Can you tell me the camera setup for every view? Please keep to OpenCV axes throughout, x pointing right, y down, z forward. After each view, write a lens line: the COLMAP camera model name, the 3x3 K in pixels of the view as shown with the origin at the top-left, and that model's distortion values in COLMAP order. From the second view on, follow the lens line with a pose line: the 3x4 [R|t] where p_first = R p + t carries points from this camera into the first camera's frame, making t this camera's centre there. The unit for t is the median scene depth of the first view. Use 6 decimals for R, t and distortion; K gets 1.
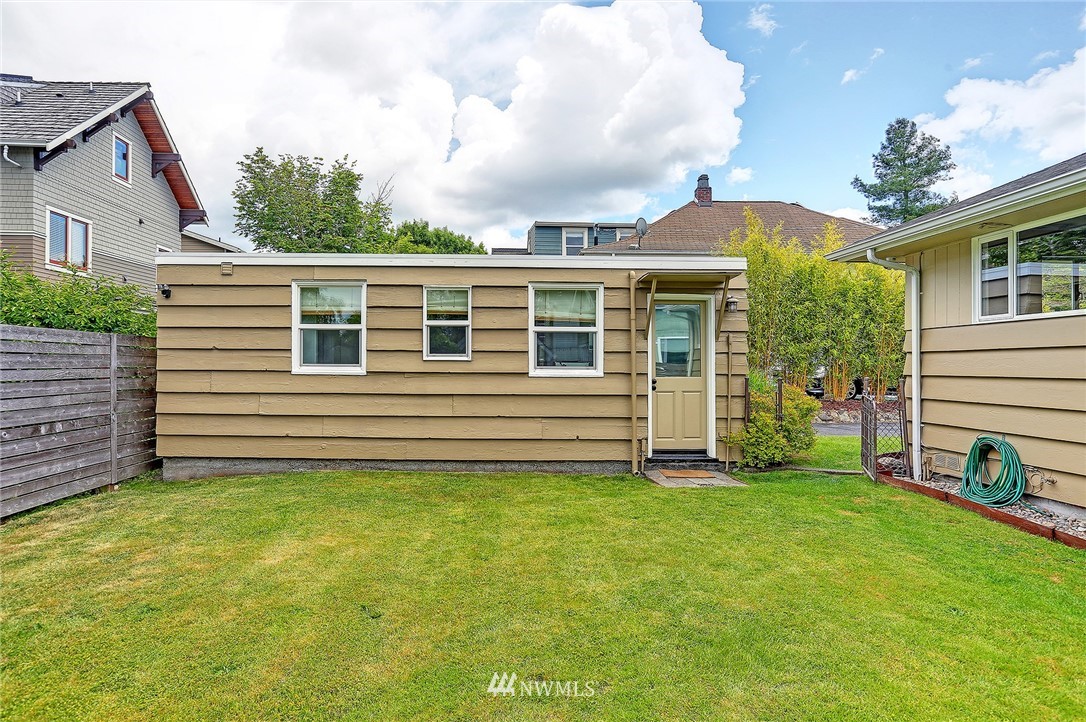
lens RADIAL K [[676.0, 0, 543.0], [0, 676.0, 361.0], [0, 0, 1]] dist [0.000774, 0.003914]
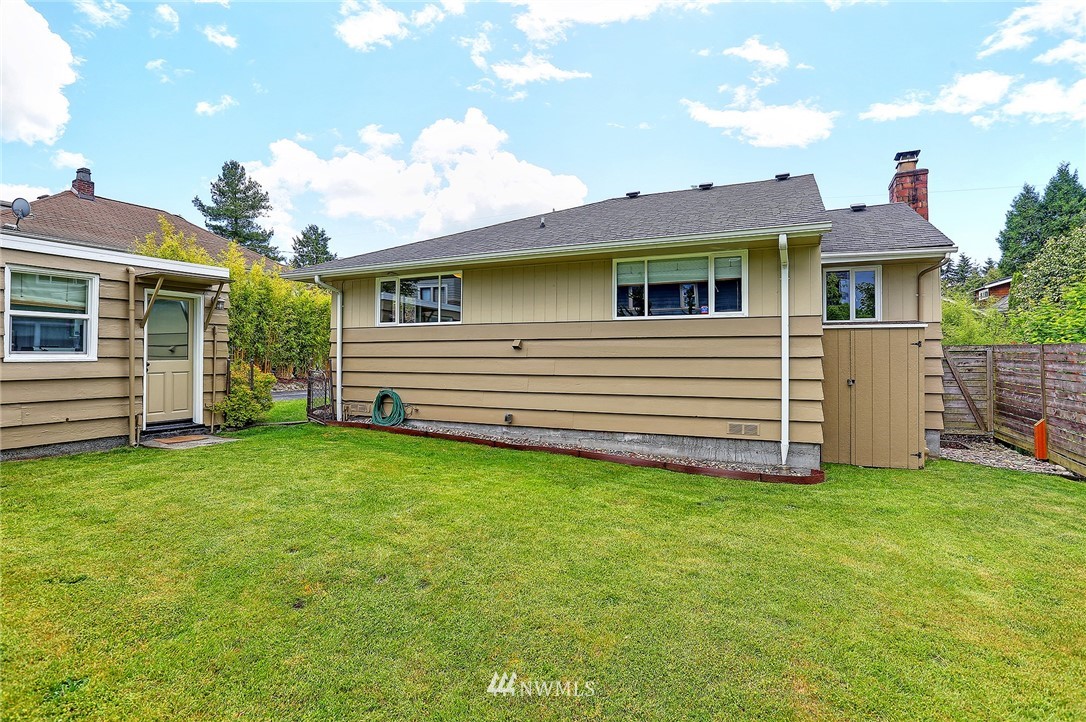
lens RADIAL K [[550.3, 0, 543.0], [0, 550.3, 361.0], [0, 0, 1]] dist [0.000368, -0.000077]
pose [[0.462949, -0.014935, 0.886259, -0.360474], [-0.003367, 0.999821, 0.018607, 0.004580], [-0.886379, -0.011598, 0.462816, -0.038222]]
